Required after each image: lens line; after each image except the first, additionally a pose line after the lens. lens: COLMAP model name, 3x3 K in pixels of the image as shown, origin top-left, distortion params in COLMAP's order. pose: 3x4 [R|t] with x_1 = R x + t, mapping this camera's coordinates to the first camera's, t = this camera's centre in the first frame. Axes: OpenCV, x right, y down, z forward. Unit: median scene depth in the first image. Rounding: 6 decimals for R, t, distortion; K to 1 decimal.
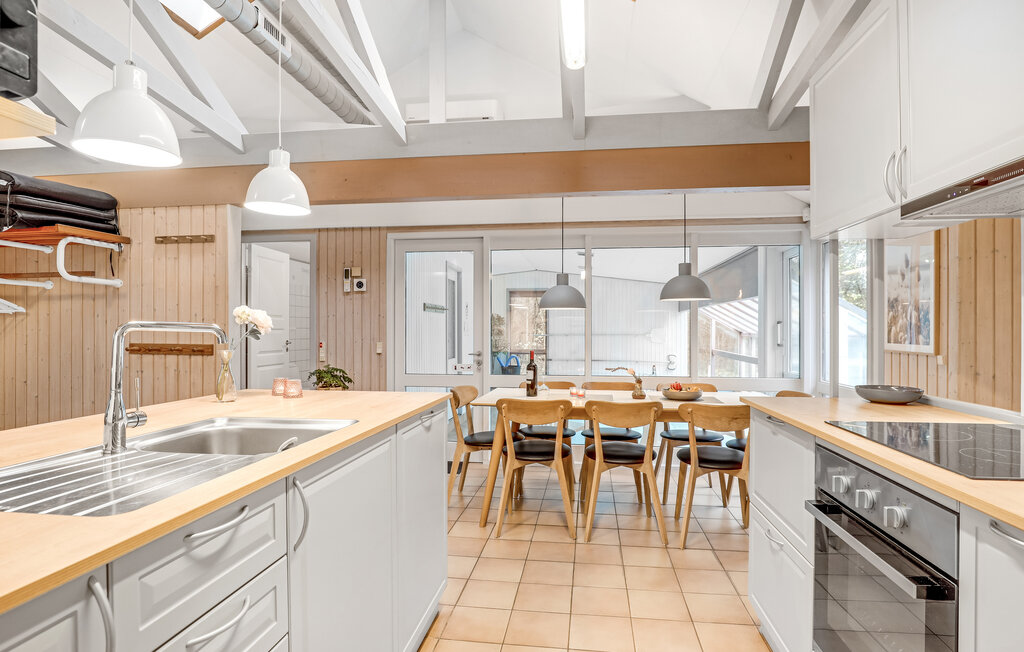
lens RADIAL K [[518.6, 0, 514.5], [0, 518.6, 329.8], [0, 0, 1]] dist [-0.016268, 0.000172]
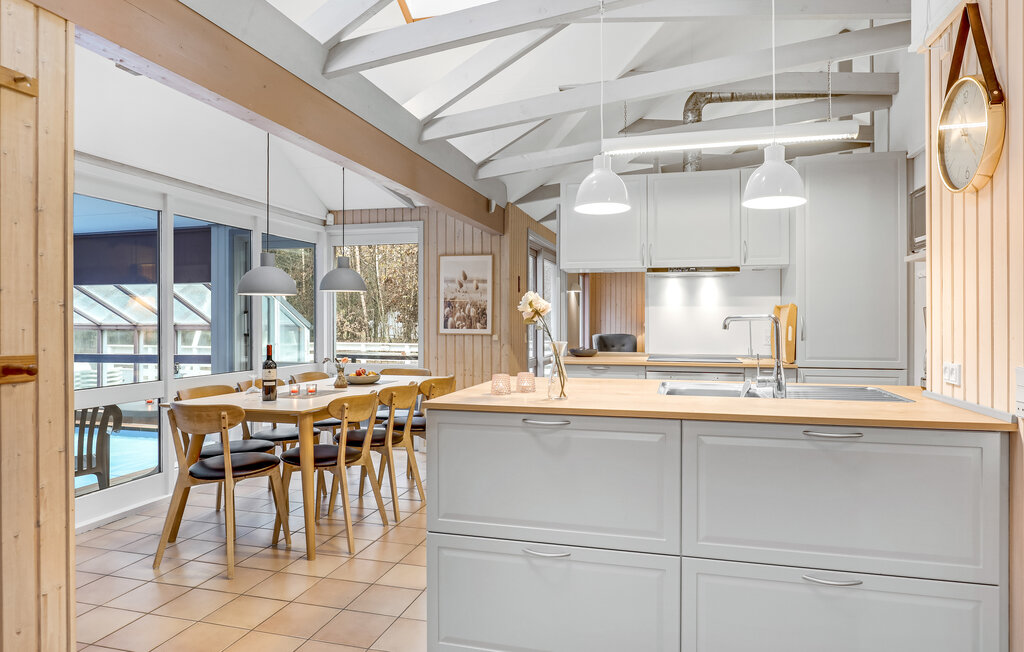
lens RADIAL K [[606.9, 0, 509.0], [0, 606.9, 321.7], [0, 0, 1]] dist [-0.020214, 0.000289]
pose [[0.144603, -0.002487, 0.989487, -0.993729], [-0.000592, 0.999996, 0.002600, 0.001454], [-0.989490, -0.000961, 0.144601, 0.571048]]
